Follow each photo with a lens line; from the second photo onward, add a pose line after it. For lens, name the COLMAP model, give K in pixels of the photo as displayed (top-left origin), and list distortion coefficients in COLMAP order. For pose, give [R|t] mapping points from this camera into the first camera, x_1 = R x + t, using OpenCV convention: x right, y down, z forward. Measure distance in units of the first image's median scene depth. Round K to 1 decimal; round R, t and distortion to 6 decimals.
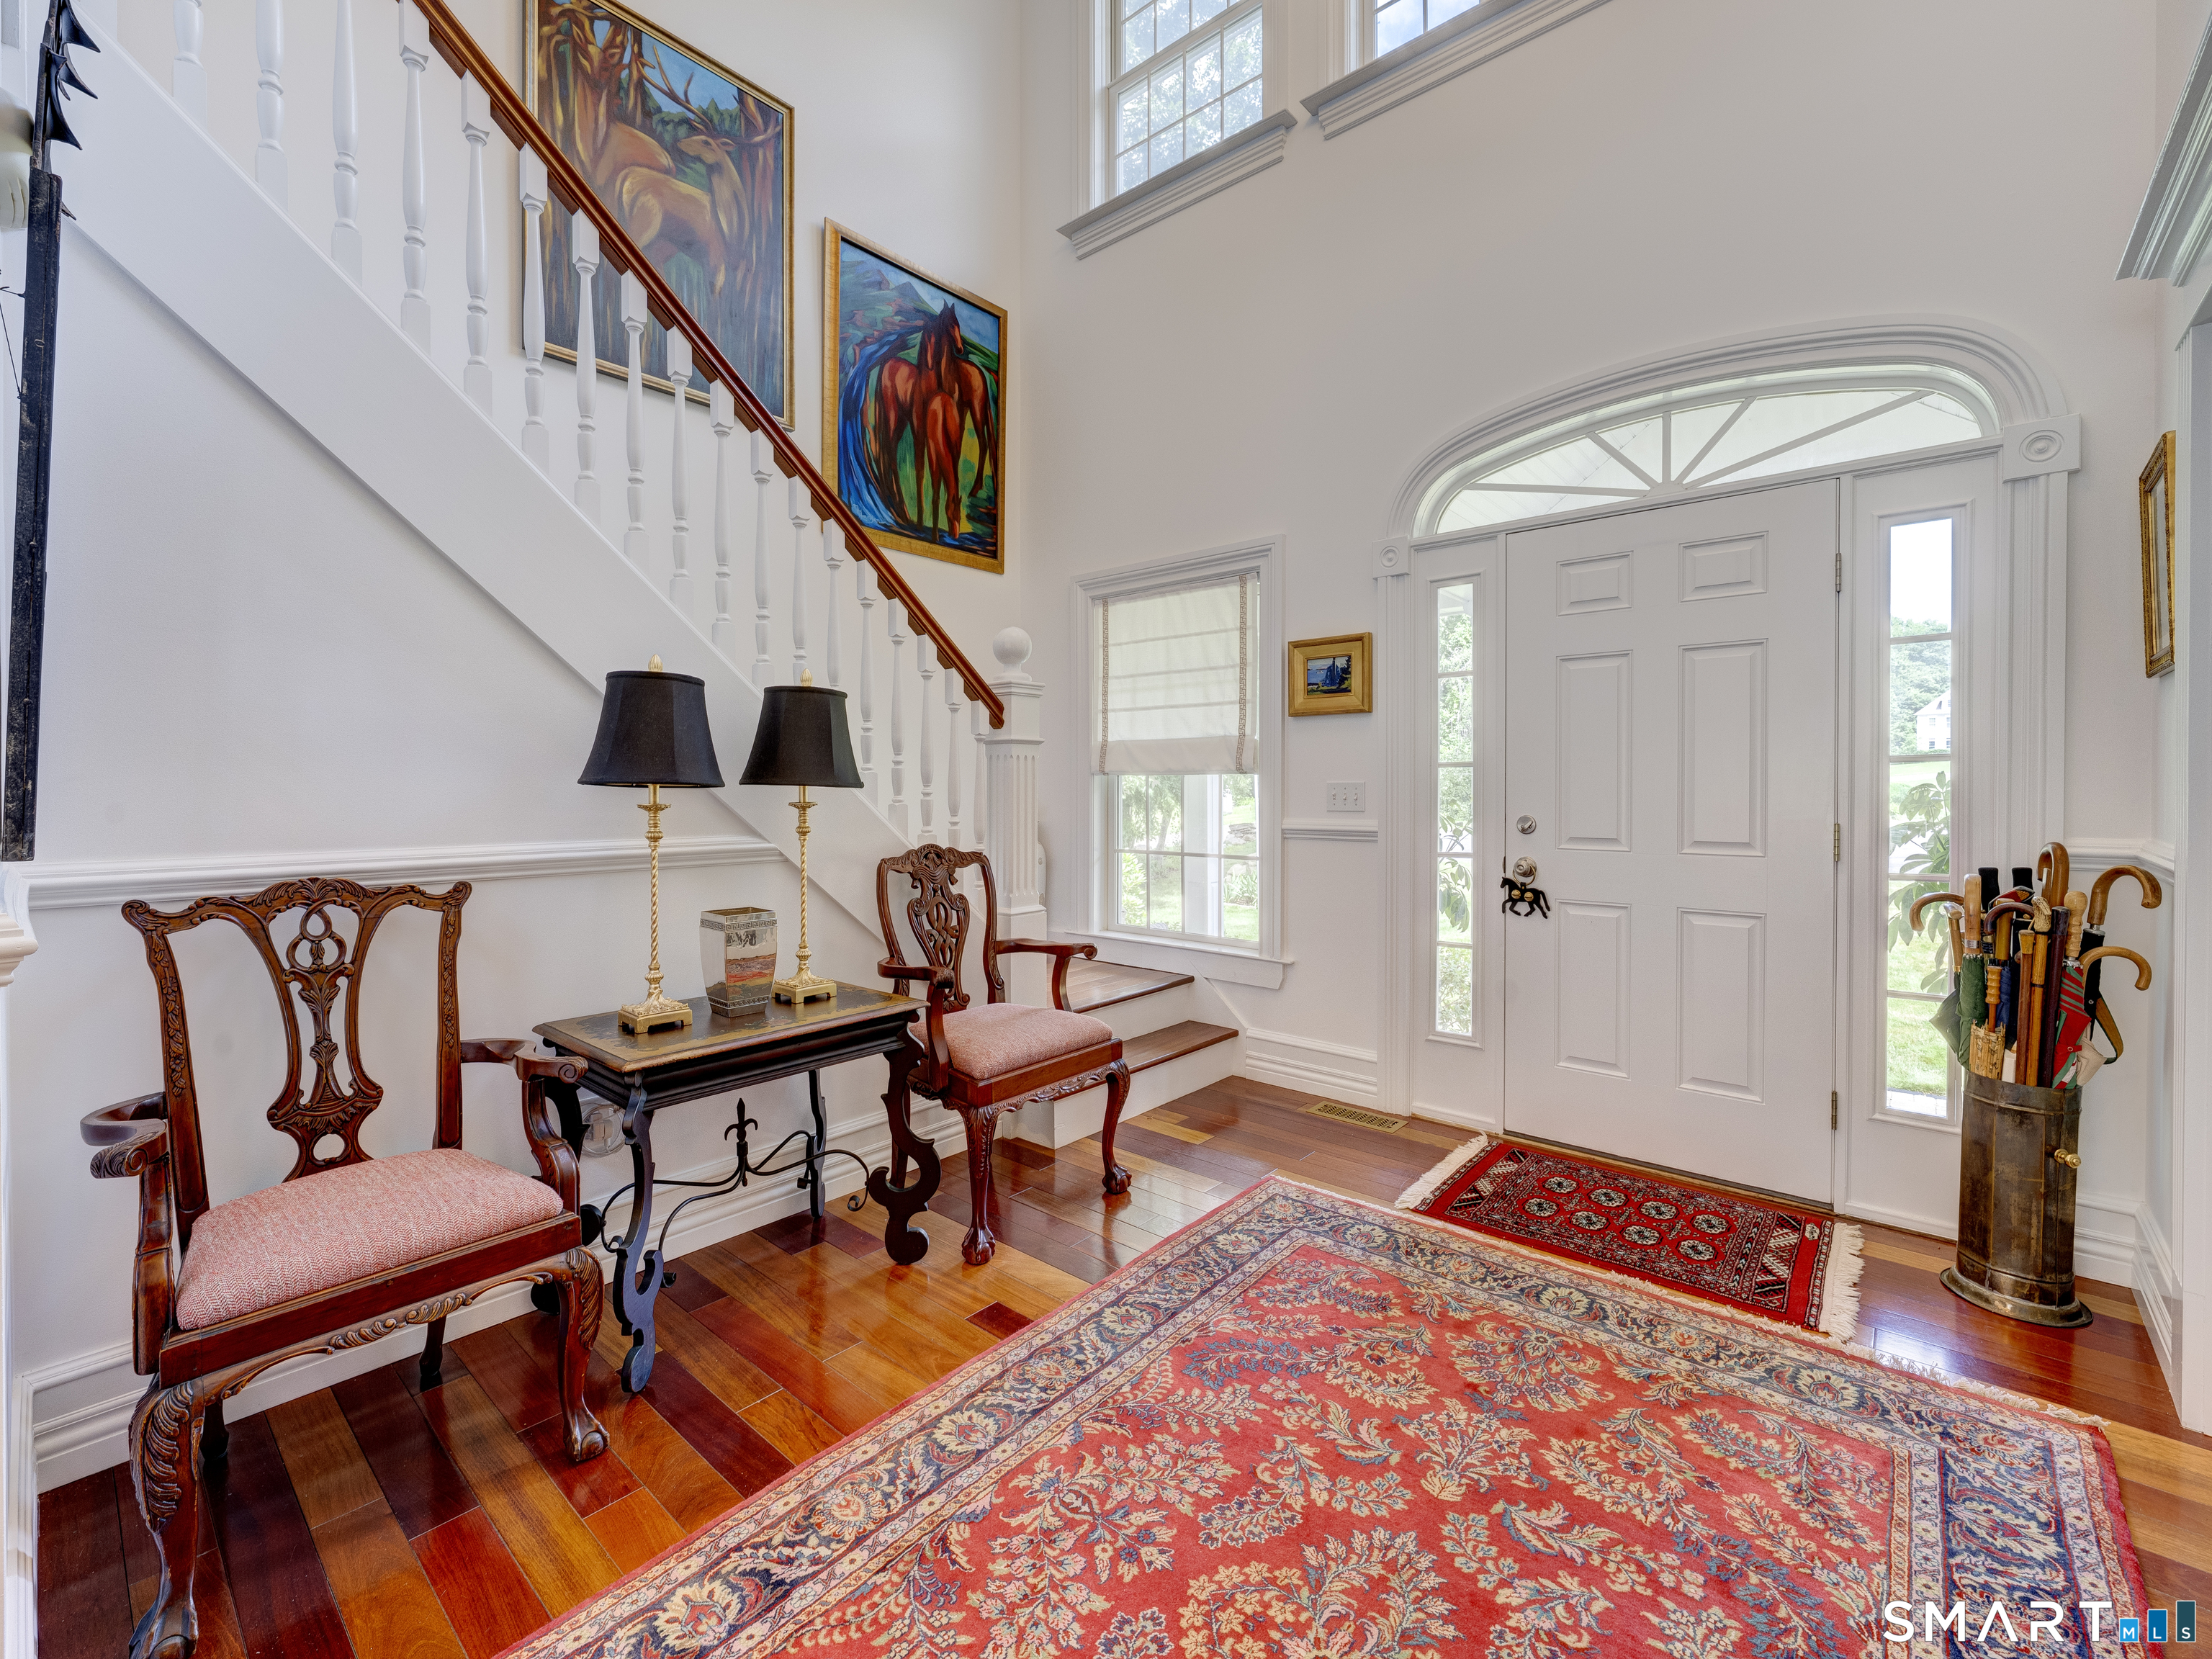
lens RADIAL K [[964.4, 0, 1067.5], [0, 964.4, 800.5], [0, 0, 1]] dist [-0.001945, -0.000529]
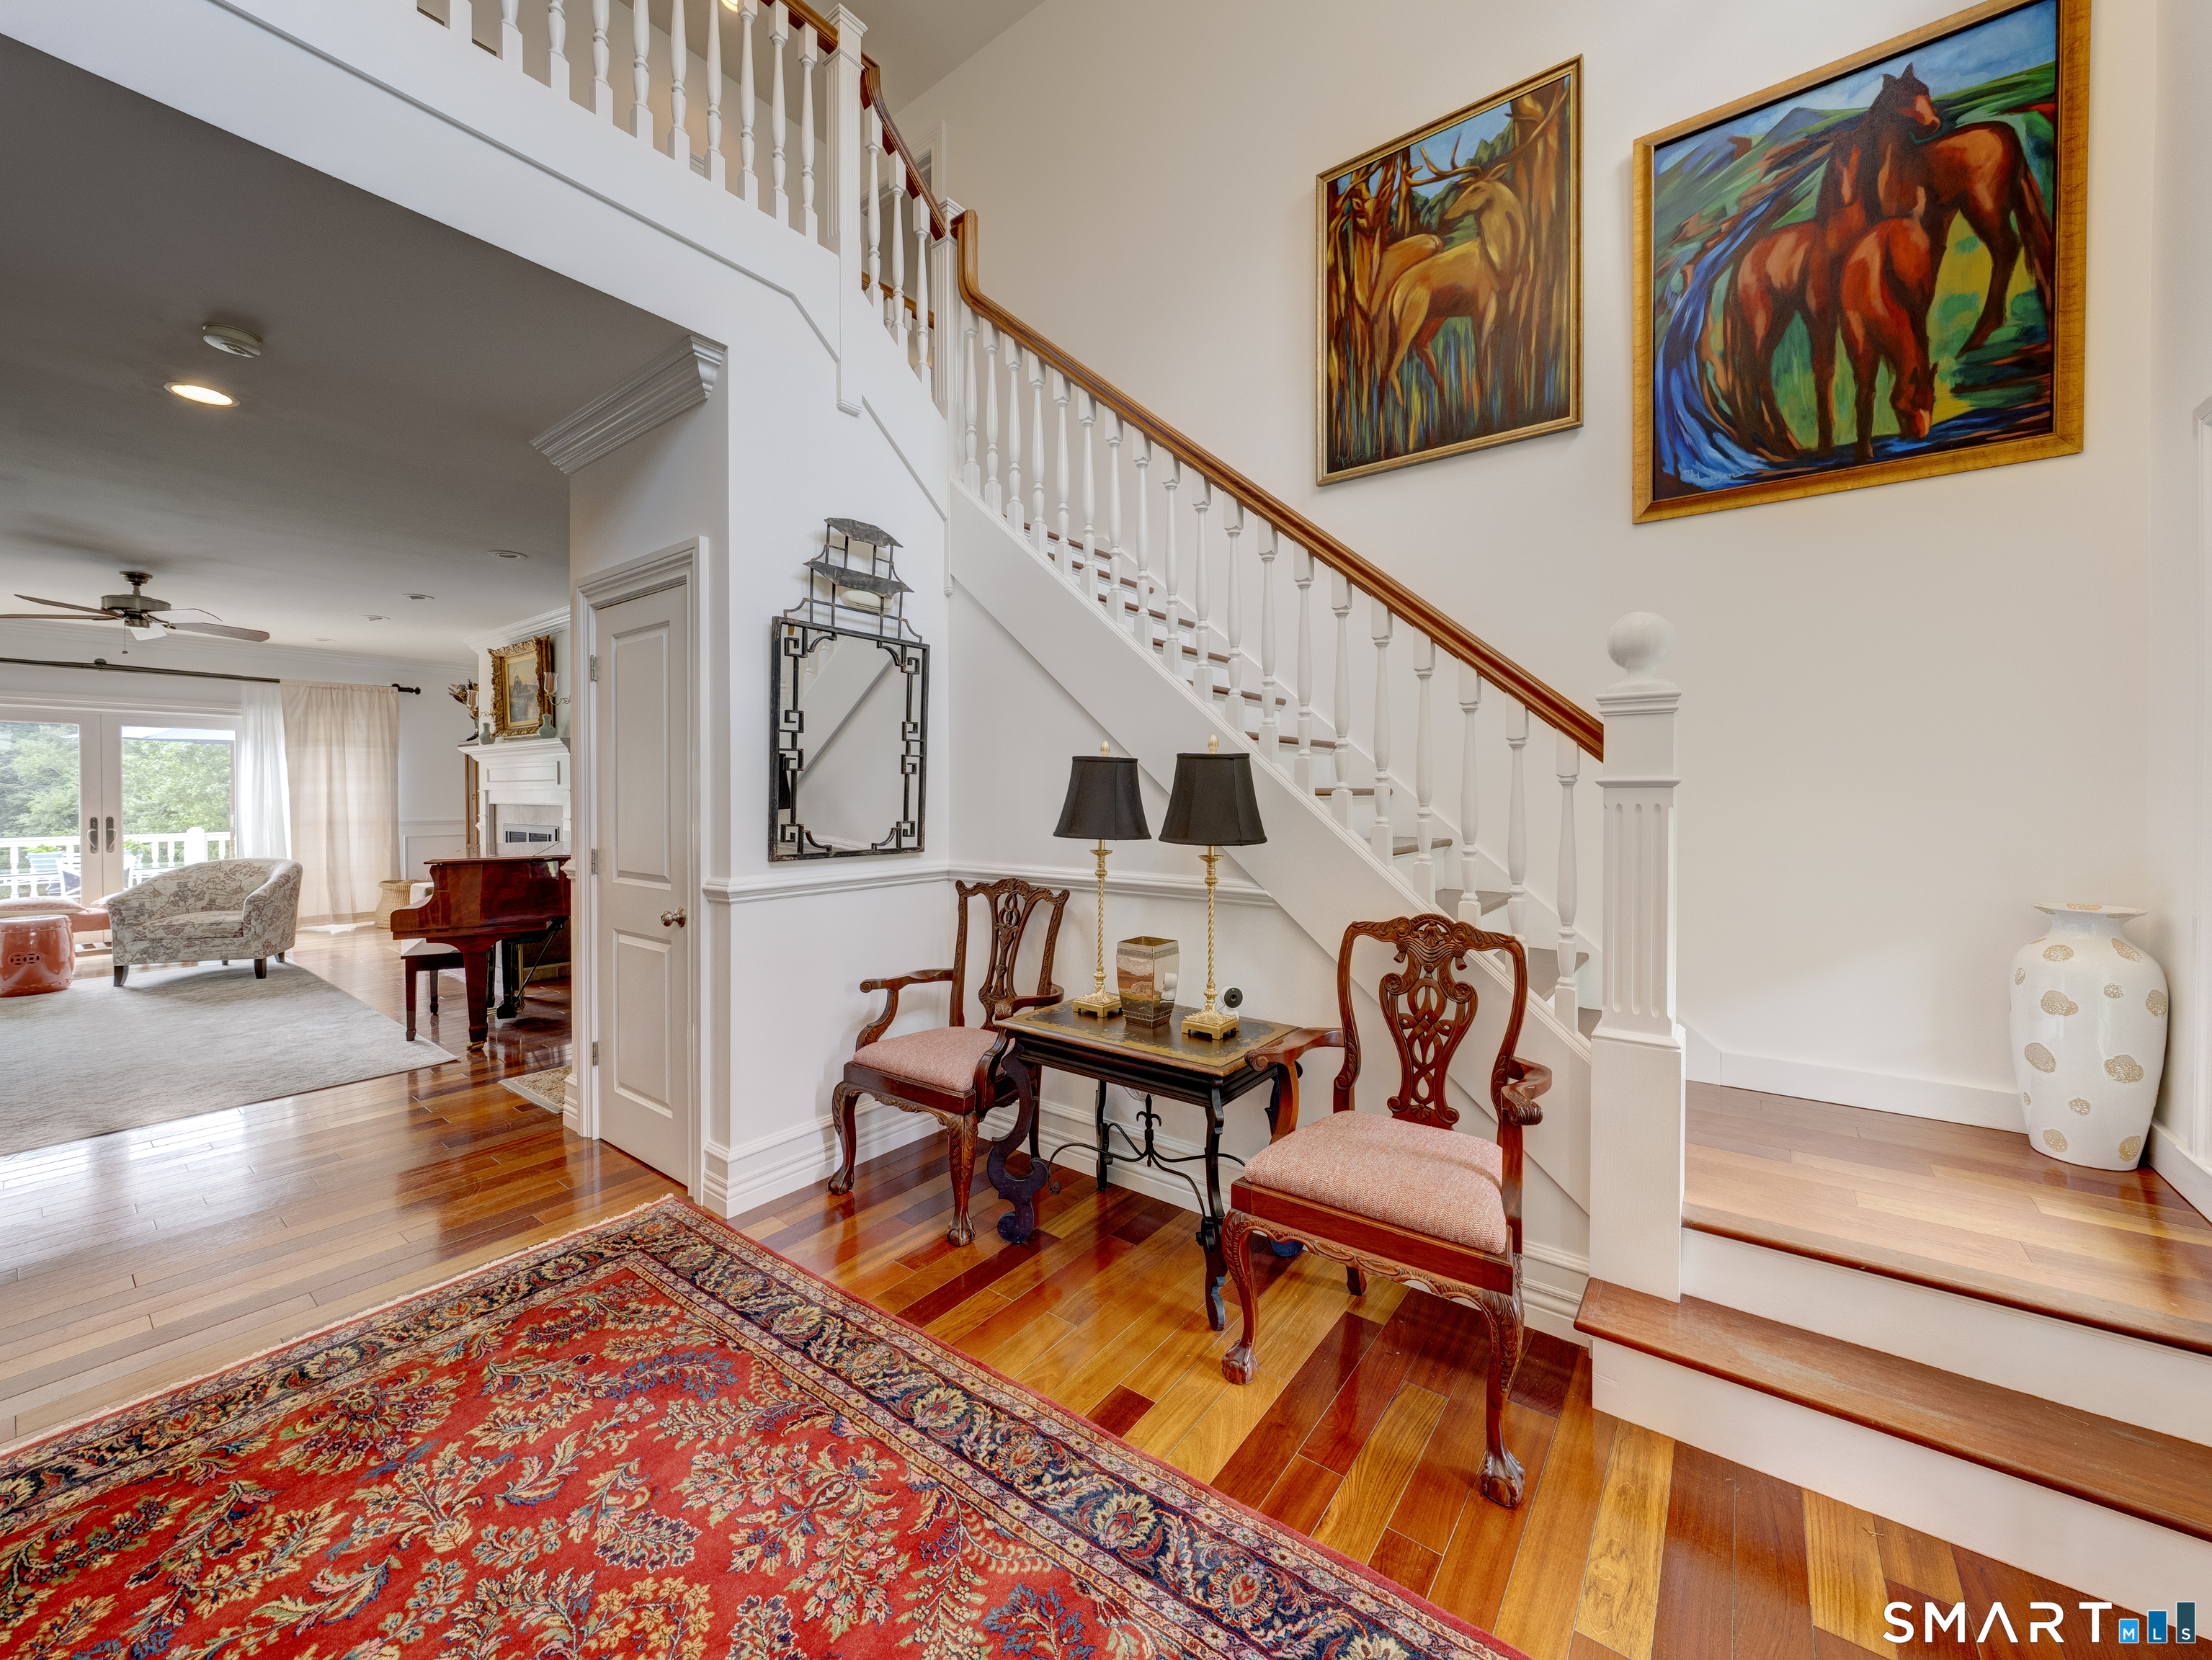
lens RADIAL K [[834.1, 0, 1138.3], [0, 834.1, 802.2], [0, 0, 1]] dist [-0.004681, 0.000032]
pose [[0.105573, 0.010575, -0.994355, 0.525974], [-0.012572, 0.999878, 0.009299, -0.052533], [0.994332, 0.011520, 0.105693, 0.646518]]
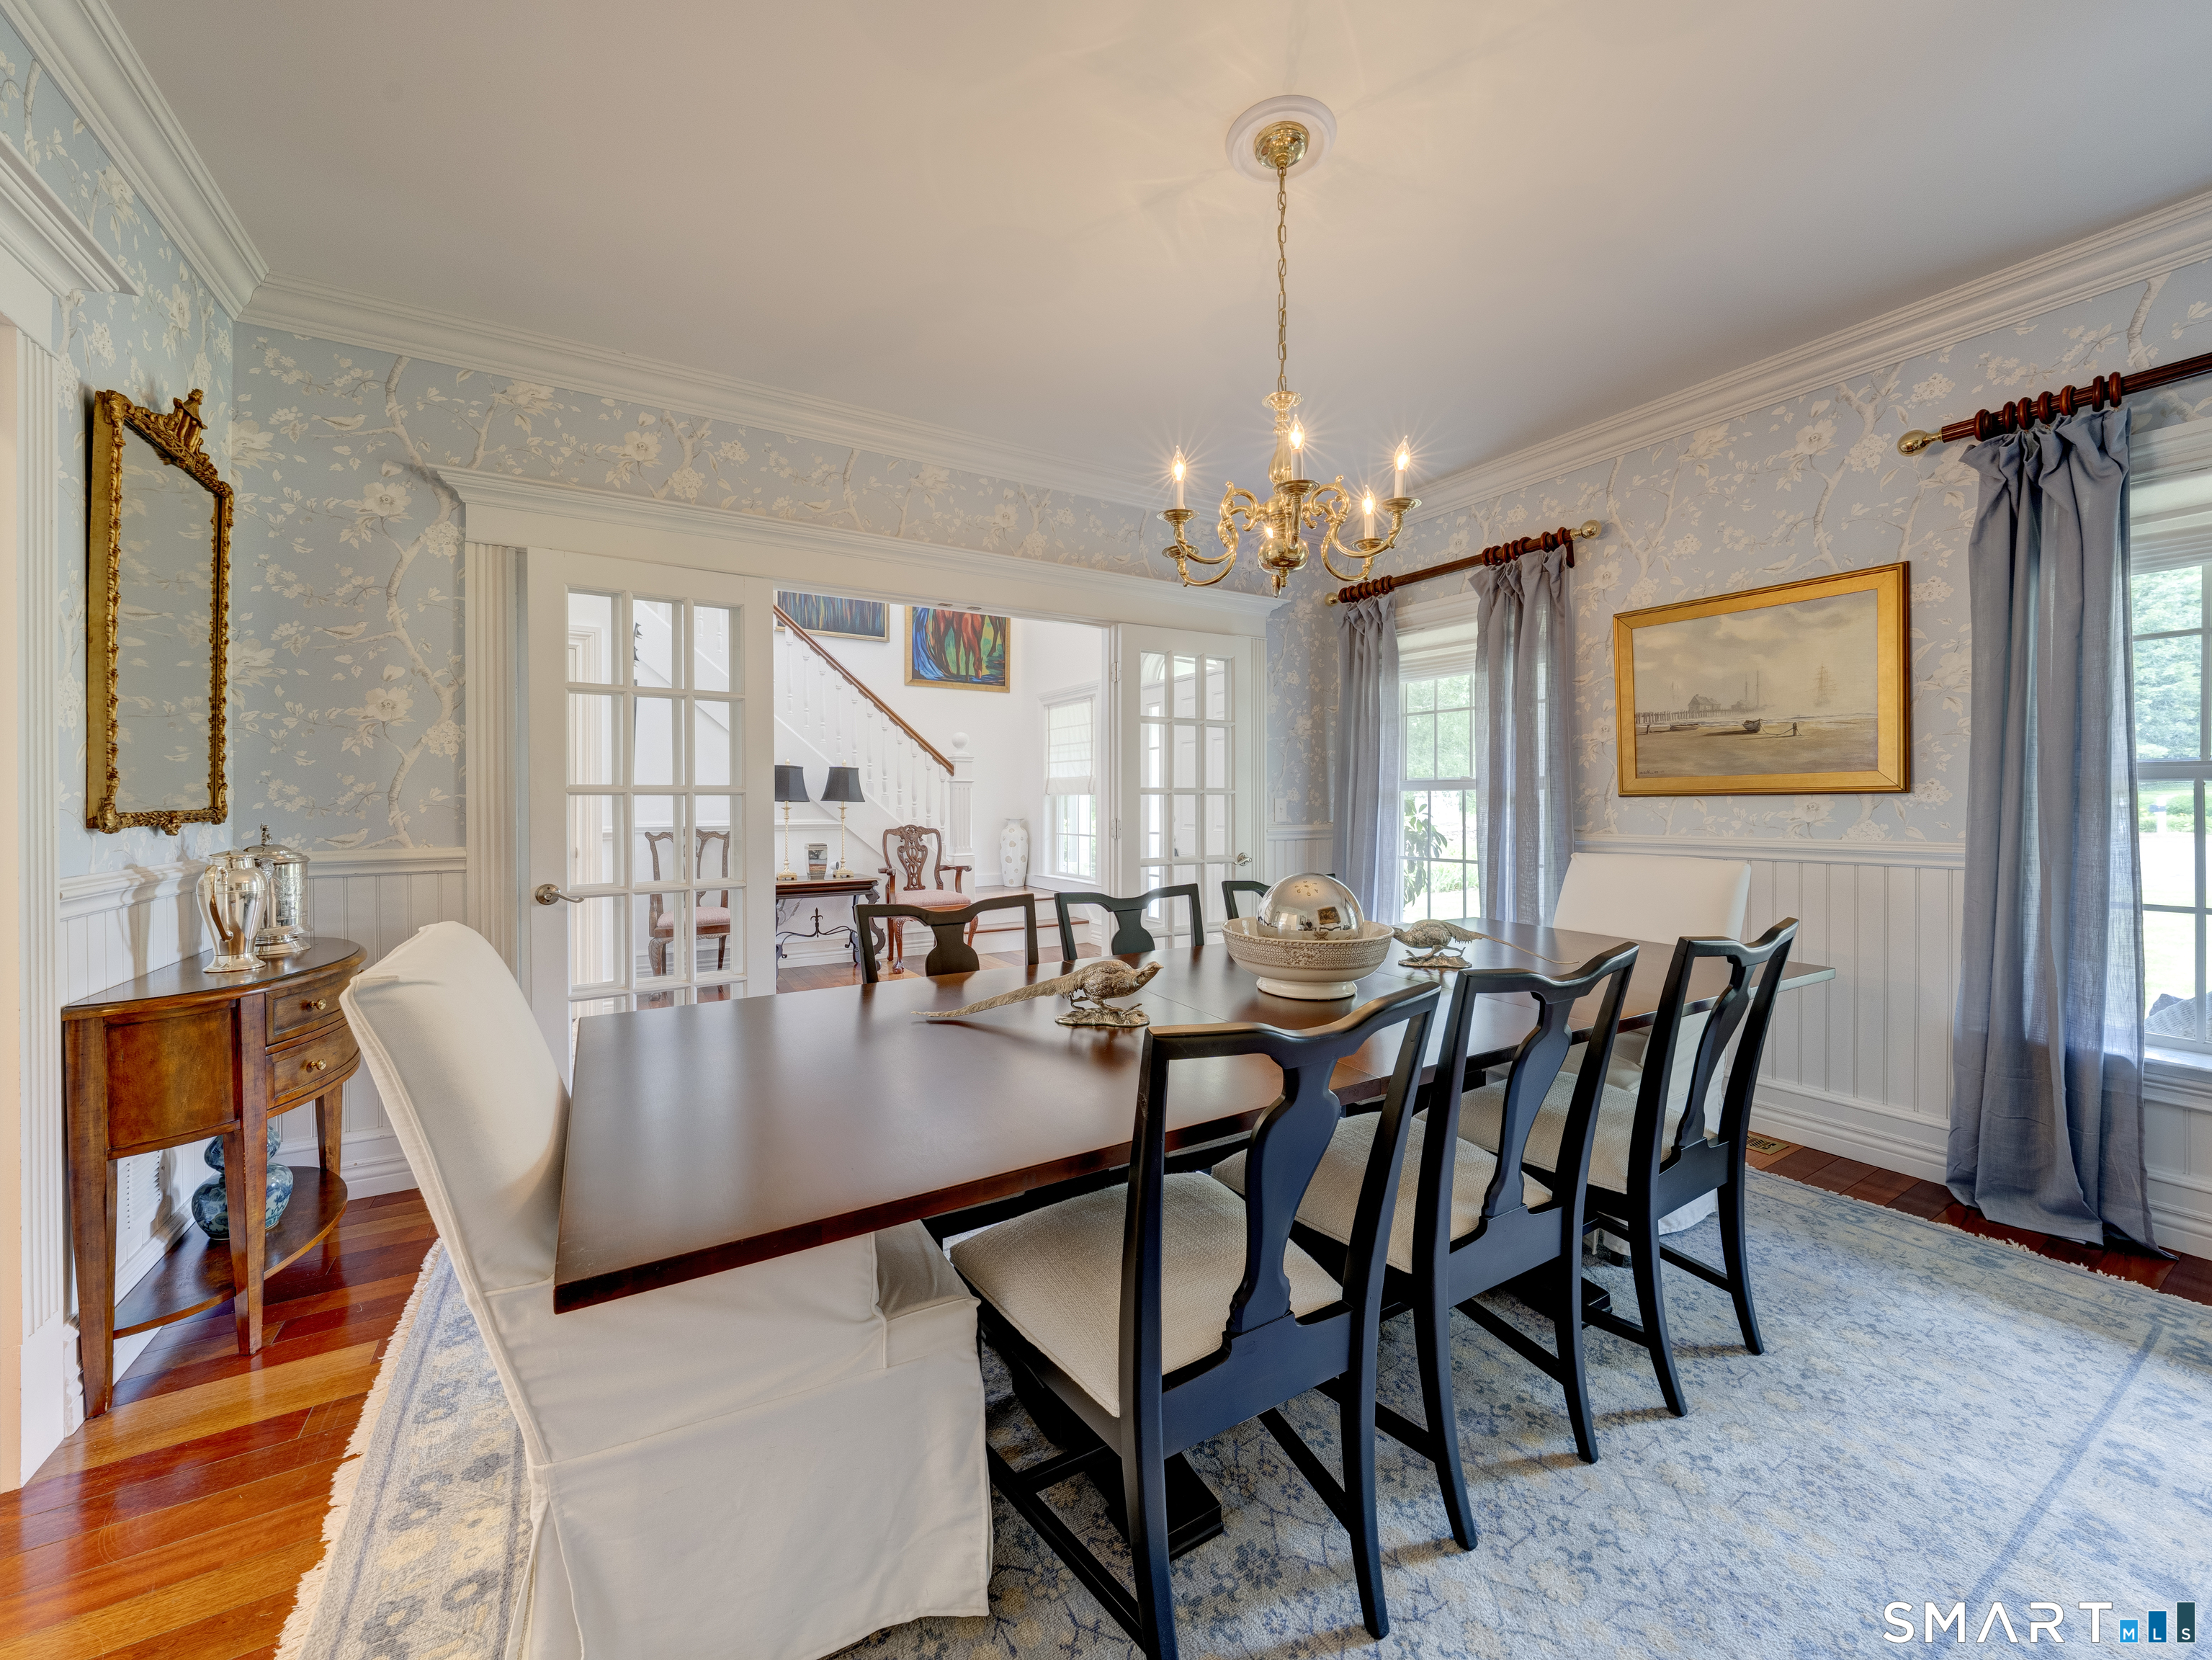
lens RADIAL K [[834.2, 0, 1103.1], [0, 834.2, 811.6], [0, 0, 1]] dist [-0.004681, 0.000032]
pose [[0.963475, 0.001499, -0.267793, 0.874833], [-0.001859, 0.999998, -0.001090, 0.013251], [0.267791, 0.001548, 0.963476, -0.896392]]
